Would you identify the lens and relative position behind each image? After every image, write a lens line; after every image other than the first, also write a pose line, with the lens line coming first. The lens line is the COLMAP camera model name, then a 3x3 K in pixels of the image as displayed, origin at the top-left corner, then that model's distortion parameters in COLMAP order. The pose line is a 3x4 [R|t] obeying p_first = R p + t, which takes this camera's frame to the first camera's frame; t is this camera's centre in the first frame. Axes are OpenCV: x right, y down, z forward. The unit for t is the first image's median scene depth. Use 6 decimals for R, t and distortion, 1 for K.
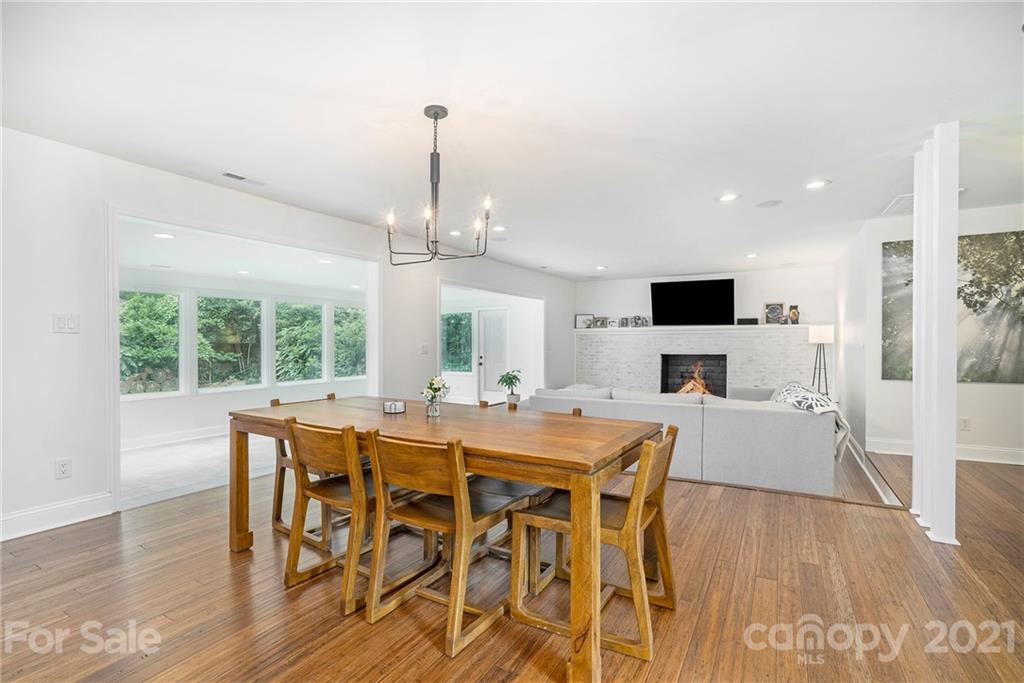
lens RADIAL K [[477.3, 0, 511.6], [0, 477.3, 354.7], [0, 0, 1]] dist [-0.050559, 0.015097]
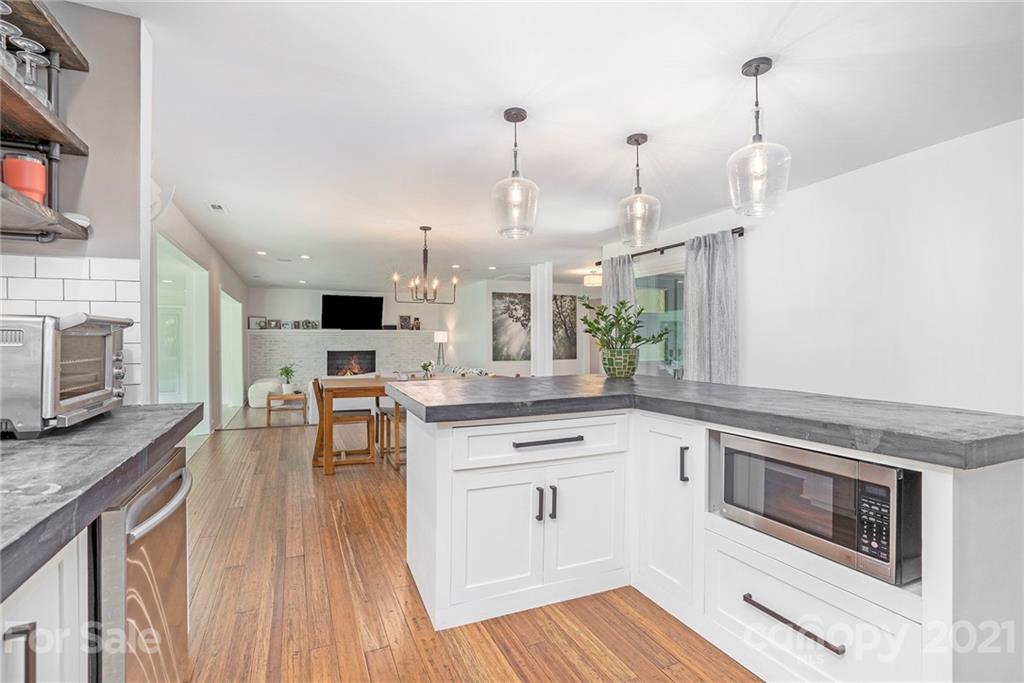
lens RADIAL K [[477.3, 0, 495.7], [0, 477.3, 336.2], [0, 0, 1]] dist [-0.050559, 0.015097]
pose [[0.597784, 0.011078, 0.801581, -0.474510], [0.018086, 0.999464, -0.027301, 0.002470], [-0.801453, 0.030817, 0.597263, -0.132982]]
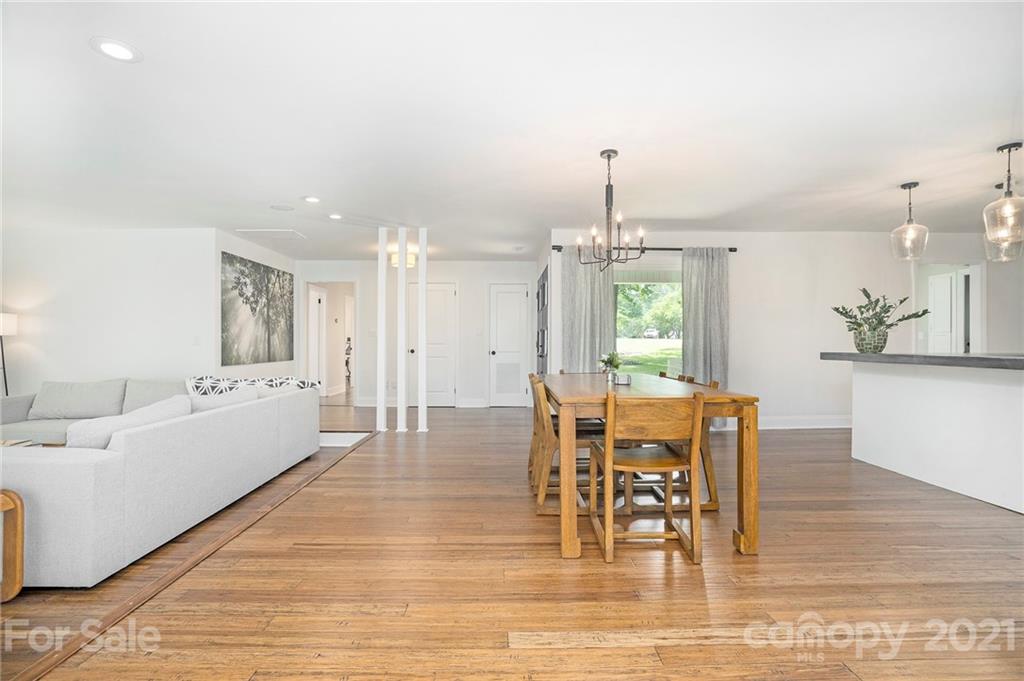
lens RADIAL K [[477.3, 0, 510.9], [0, 477.3, 342.8], [0, 0, 1]] dist [-0.050559, 0.015097]
pose [[-0.516805, 0.004672, 0.856090, -0.345099], [0.025259, 0.999633, 0.009793, 0.000227], [-0.855730, 0.026685, -0.516733, 0.559334]]
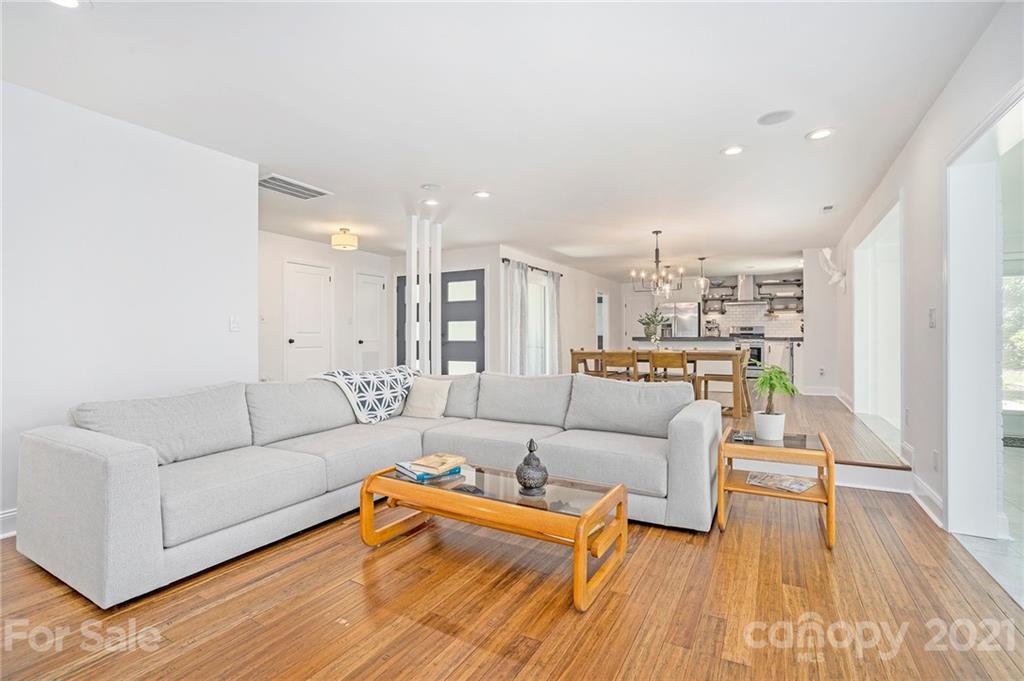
lens RADIAL K [[477.3, 0, 503.0], [0, 477.3, 337.8], [0, 0, 1]] dist [-0.050559, 0.015097]
pose [[-0.999964, 0.007182, -0.004475, 0.189316], [0.007058, 0.999606, 0.027175, -0.004011], [0.004669, 0.027142, -0.999621, 1.031912]]
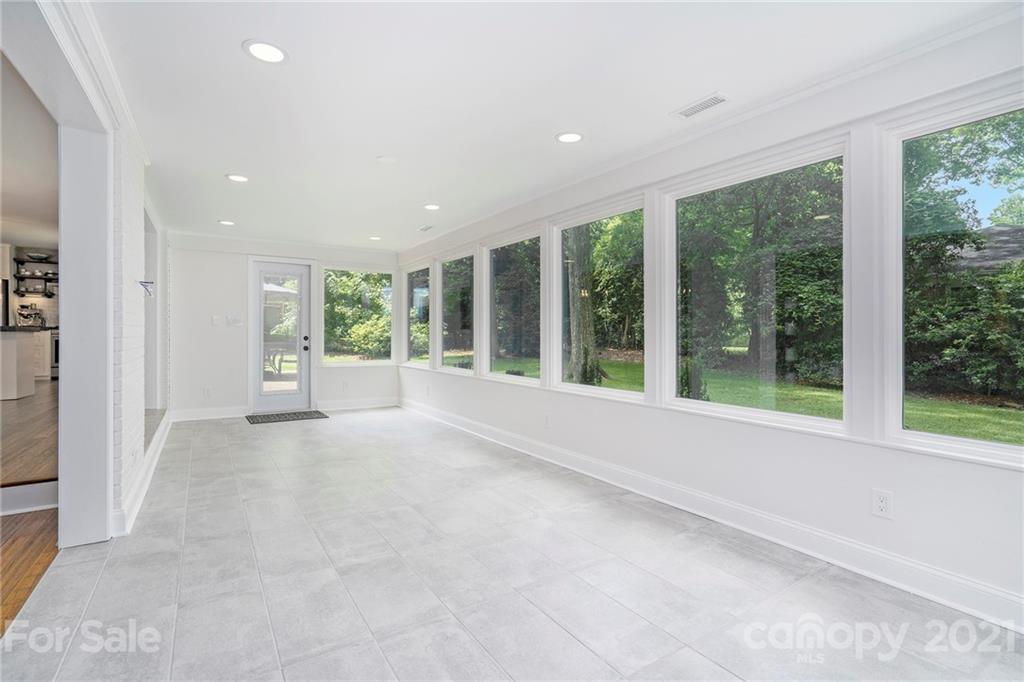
lens RADIAL K [[477.3, 0, 512.9], [0, 477.3, 349.8], [0, 0, 1]] dist [-0.050559, 0.015097]
pose [[-0.449782, 0.033078, -0.892526, 0.013829], [-0.030693, 0.998151, 0.052460, -0.000086], [0.892611, 0.050990, -0.447935, 1.075112]]
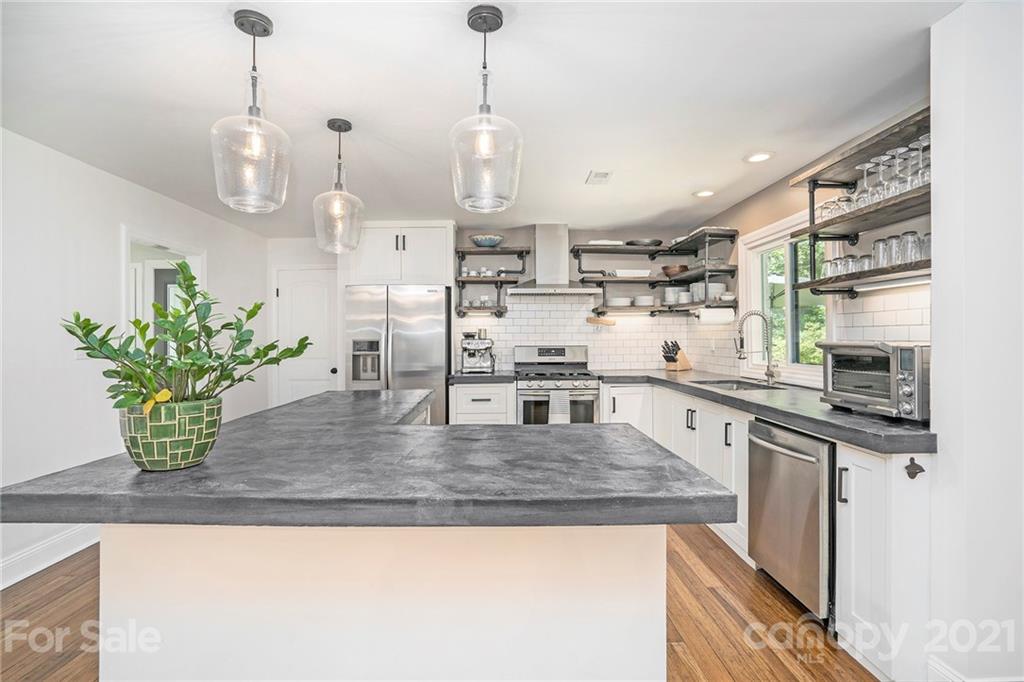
lens RADIAL K [[477.3, 0, 512.1], [0, 477.3, 339.2], [0, 0, 1]] dist [-0.050559, 0.015097]
pose [[-0.856082, 0.017255, -0.516552, -0.151756], [0.001041, 0.999498, 0.031663, -0.021279], [0.516839, 0.026569, -0.855670, 0.202919]]
